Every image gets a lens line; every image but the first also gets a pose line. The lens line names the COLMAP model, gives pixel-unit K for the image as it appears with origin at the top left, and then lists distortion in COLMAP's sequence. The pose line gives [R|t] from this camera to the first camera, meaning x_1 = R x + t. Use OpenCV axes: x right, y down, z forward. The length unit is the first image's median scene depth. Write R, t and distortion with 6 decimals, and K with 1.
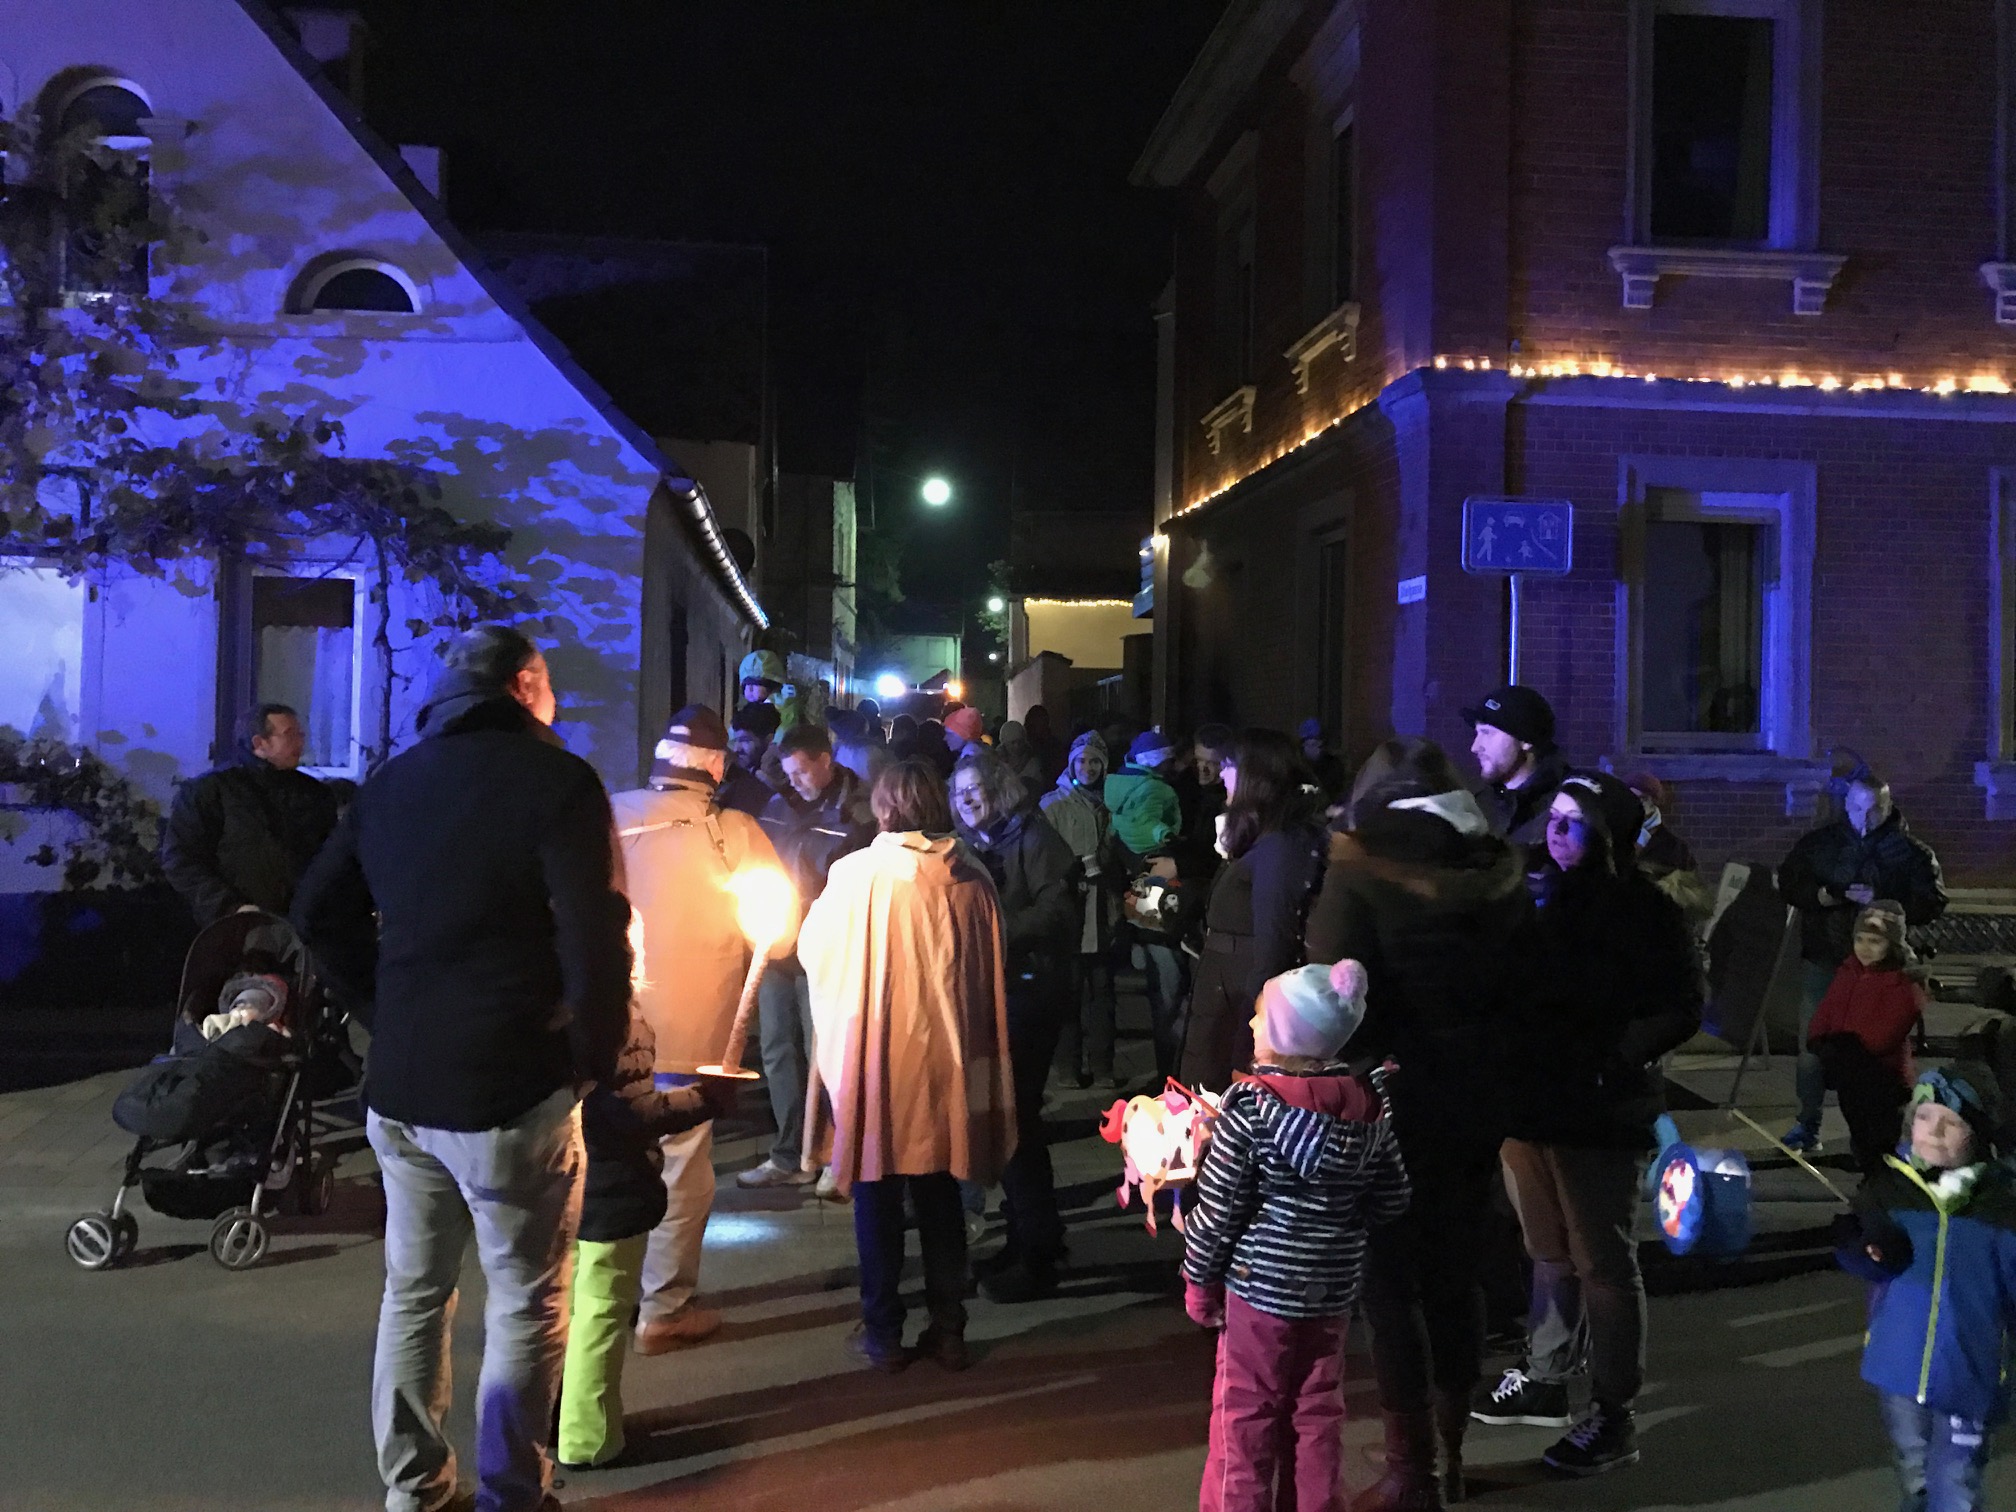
lens RADIAL K [[1679.5, 0, 1000.3], [0, 1679.5, 757.3], [0, 0, 1]] dist [0.014235, -0.014174]
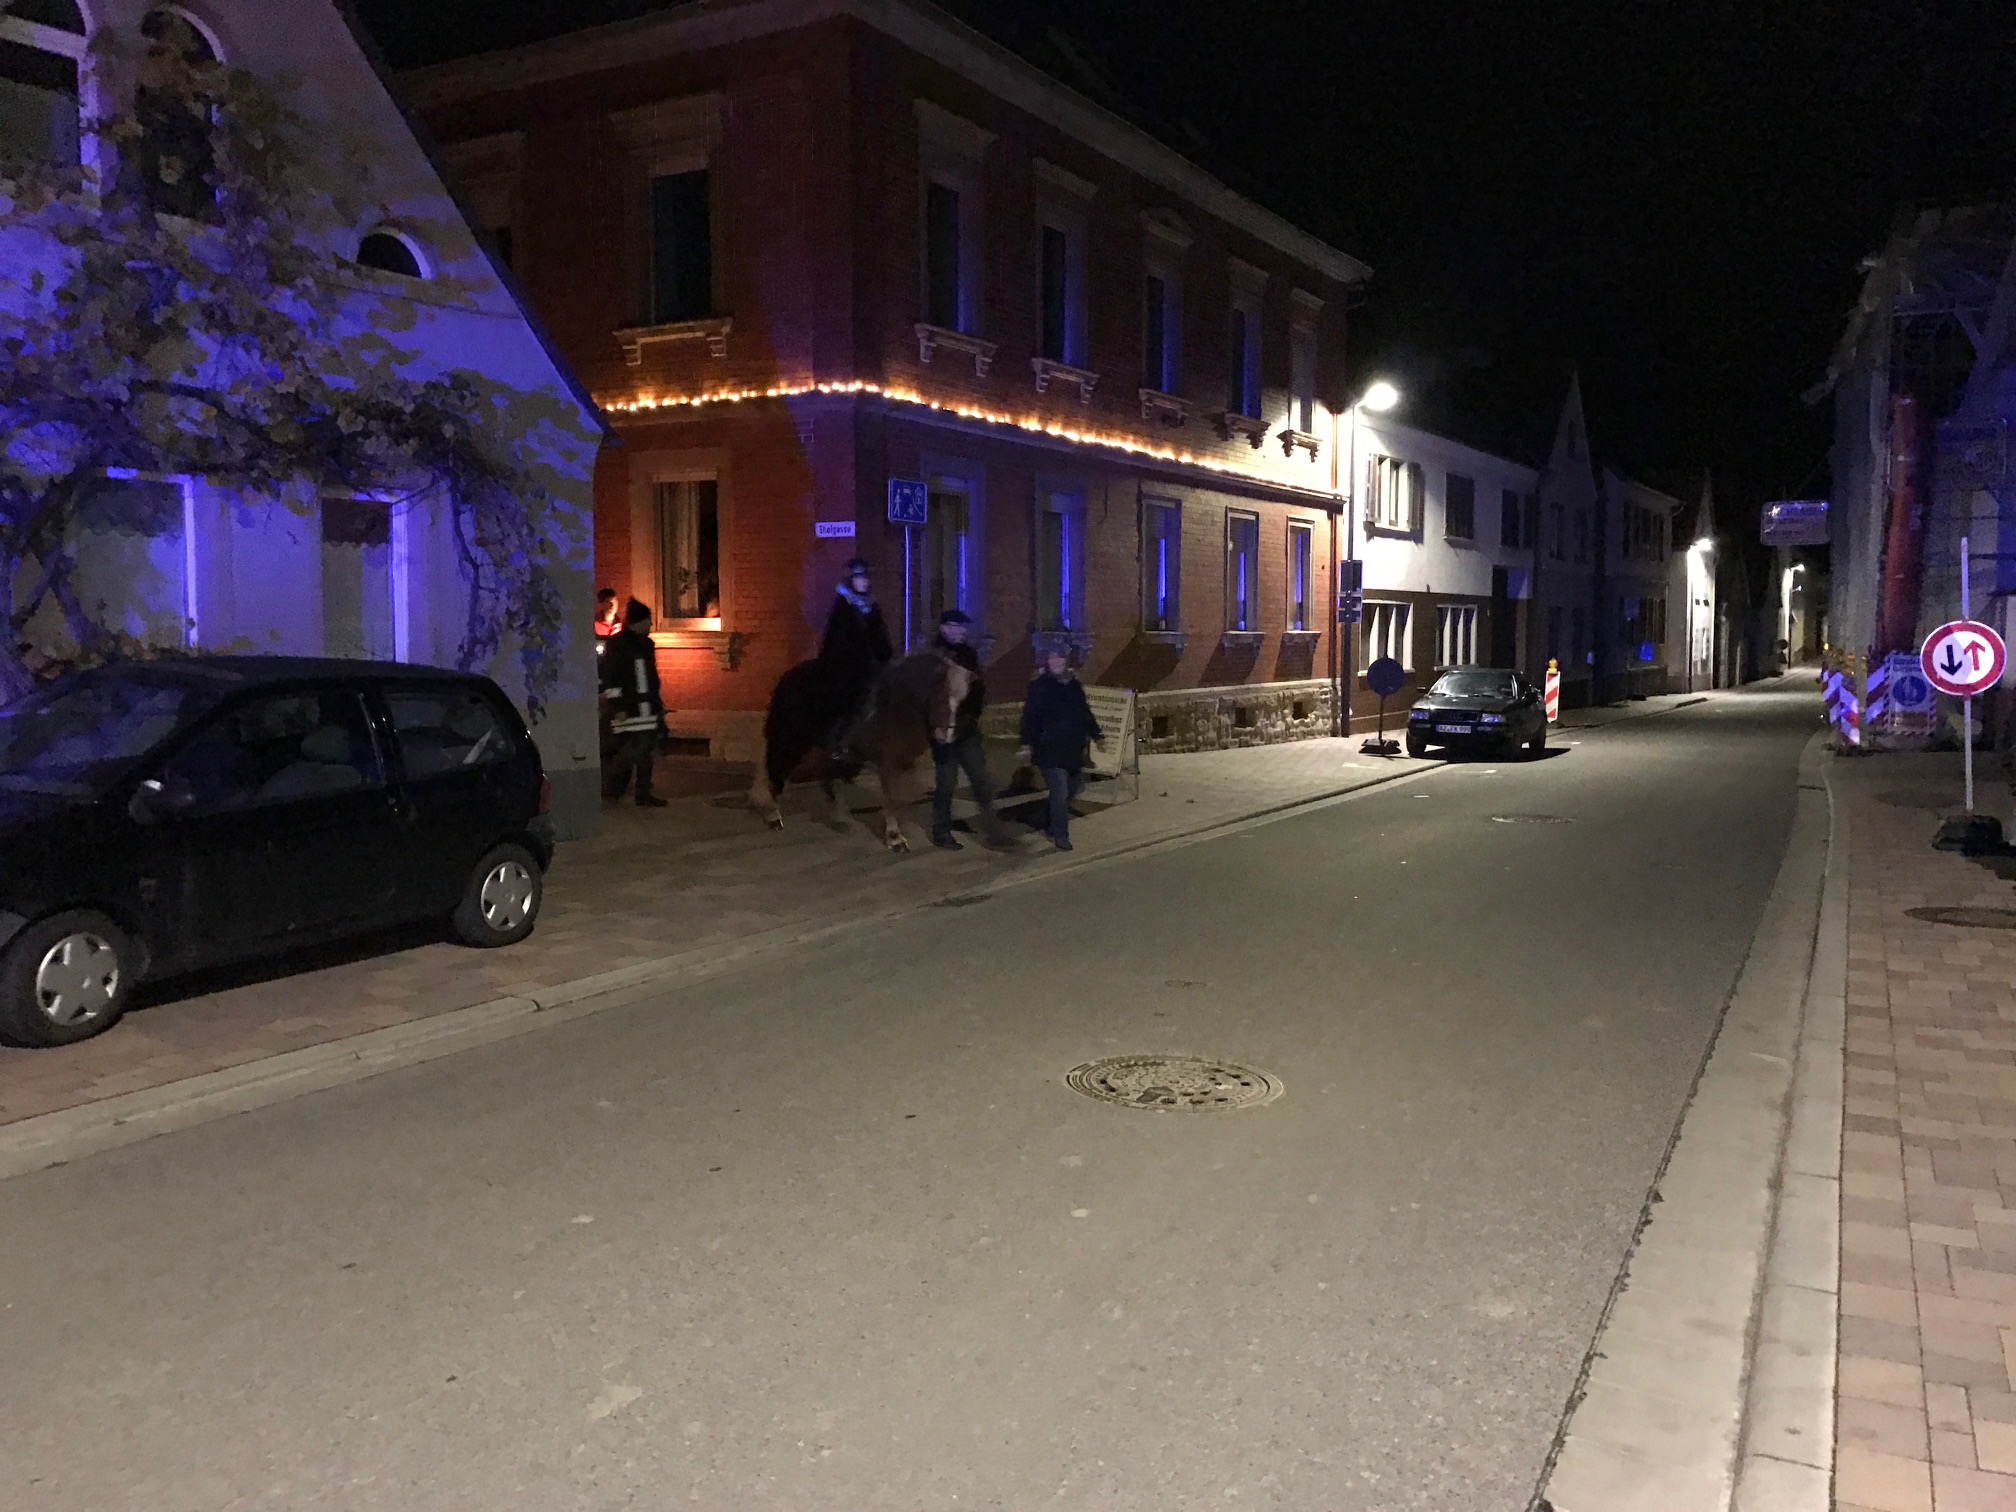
lens RADIAL K [[1679.5, 0, 1000.3], [0, 1679.5, 757.3], [0, 0, 1]] dist [0.014235, -0.014174]
pose [[0.590781, -0.073922, 0.803439, -0.970664], [0.013777, 0.996573, 0.081562, -0.015423], [-0.806715, -0.037117, 0.589774, -0.044192]]
